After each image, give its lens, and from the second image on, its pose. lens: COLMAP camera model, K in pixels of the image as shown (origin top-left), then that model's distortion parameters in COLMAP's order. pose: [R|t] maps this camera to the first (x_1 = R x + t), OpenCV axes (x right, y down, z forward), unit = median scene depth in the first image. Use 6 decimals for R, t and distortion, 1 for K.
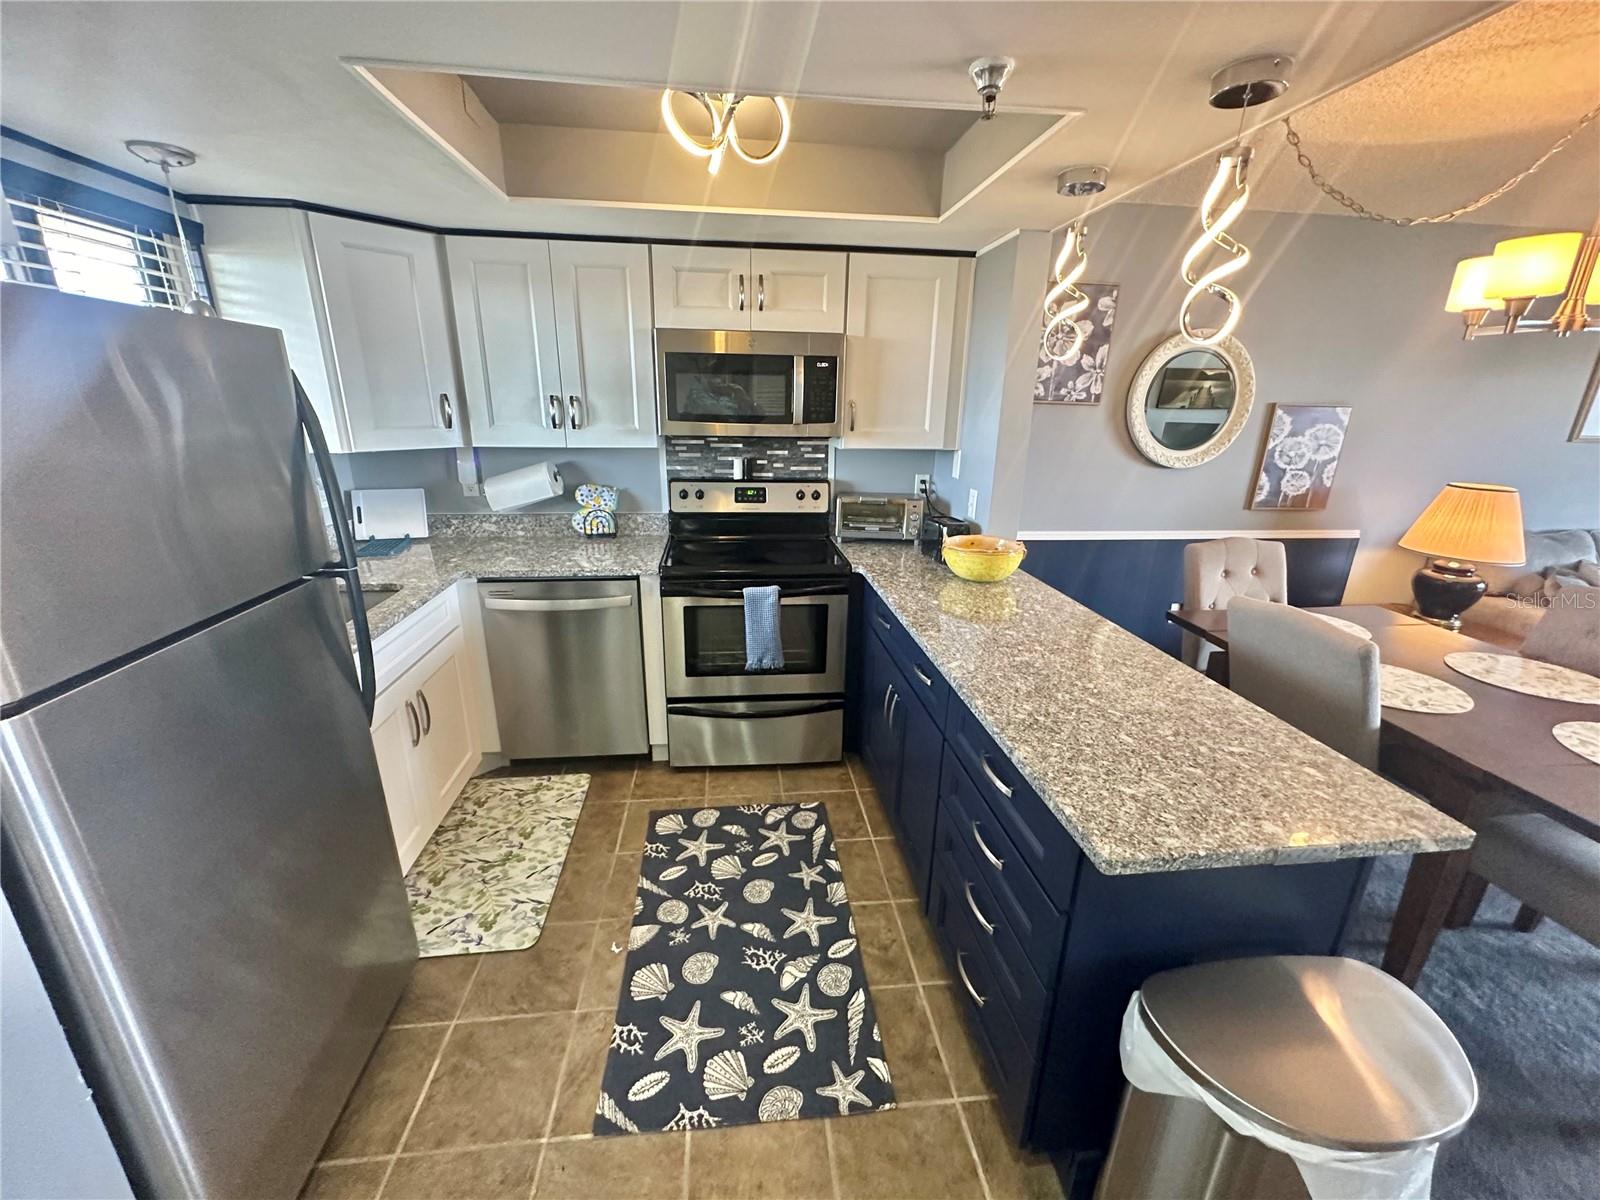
lens RADIAL K [[640.8, 0, 799.8], [0, 640.8, 599.7], [0, 0, 1]] dist [-0.001636, 0.000009]
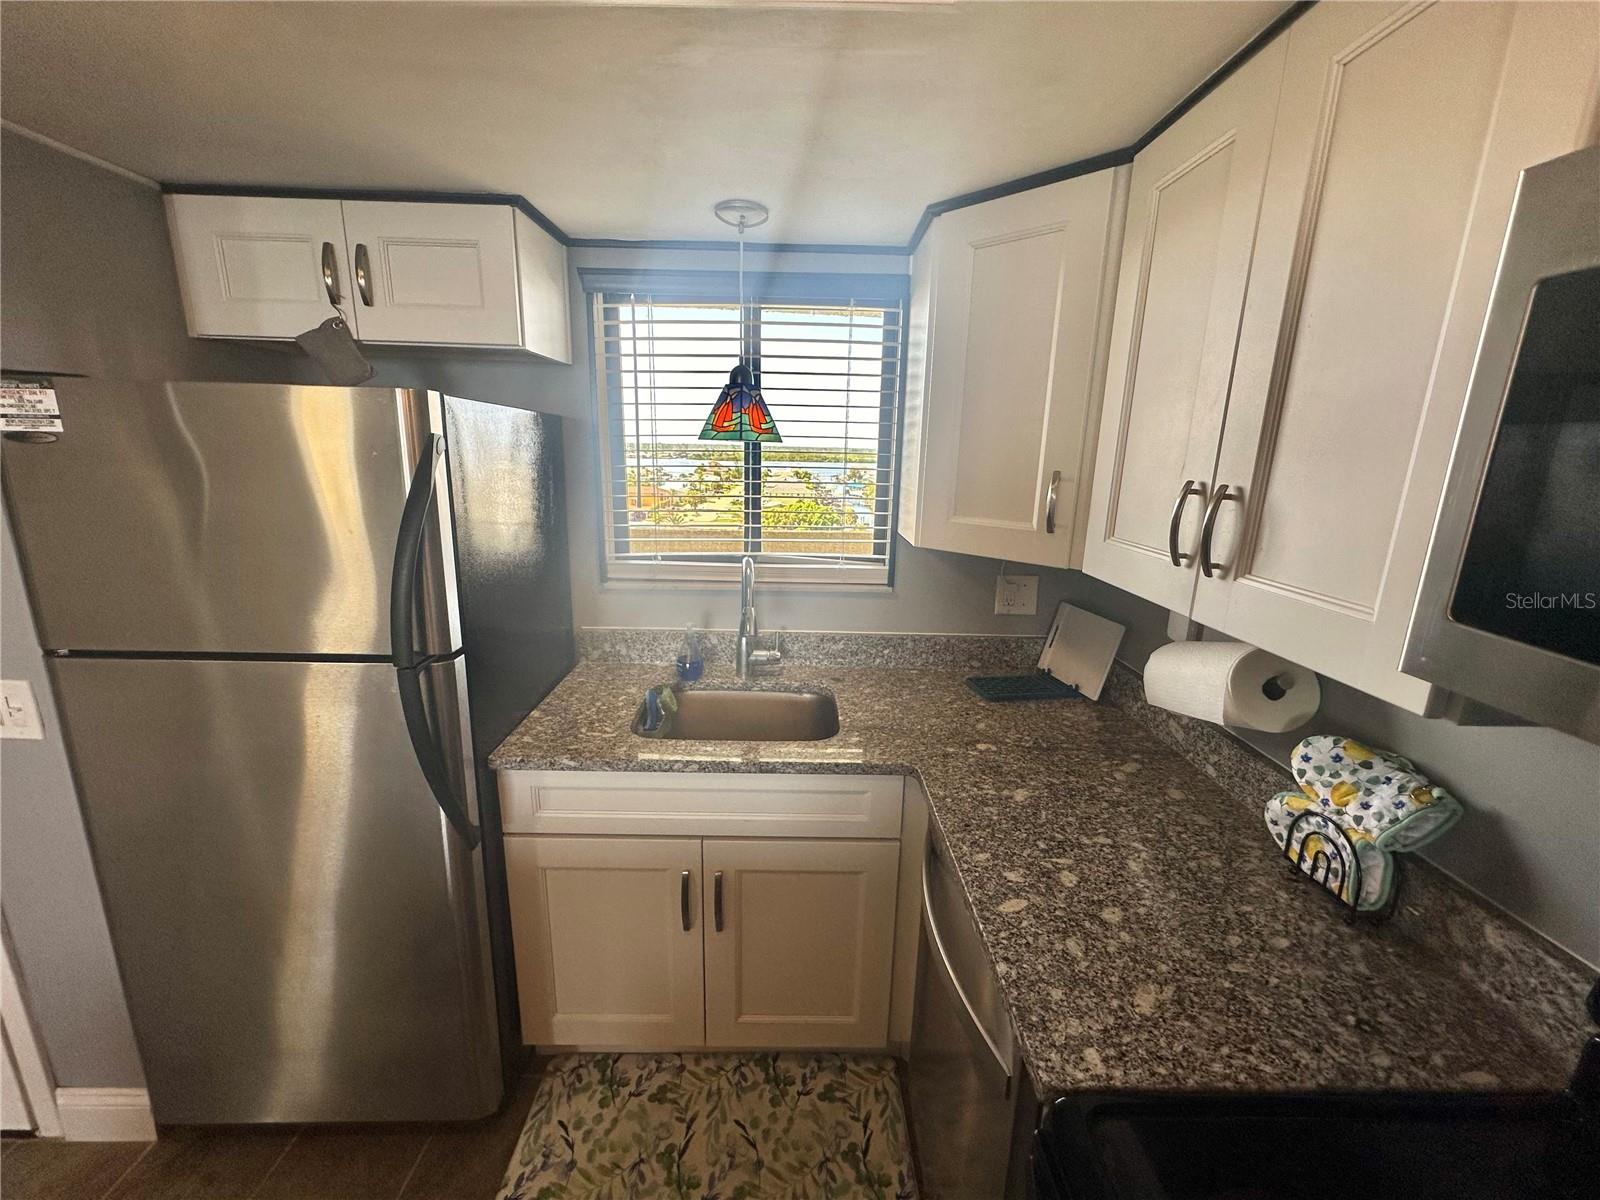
lens RADIAL K [[640.8, 0, 801.3], [0, 640.8, 601.8], [0, 0, 1]] dist [-0.001636, 0.000009]
pose [[-0.097113, 0.216048, -0.971541, 0.011544], [-0.333907, 0.912507, 0.236297, -0.229857], [0.937590, 0.347352, -0.016477, 0.706375]]
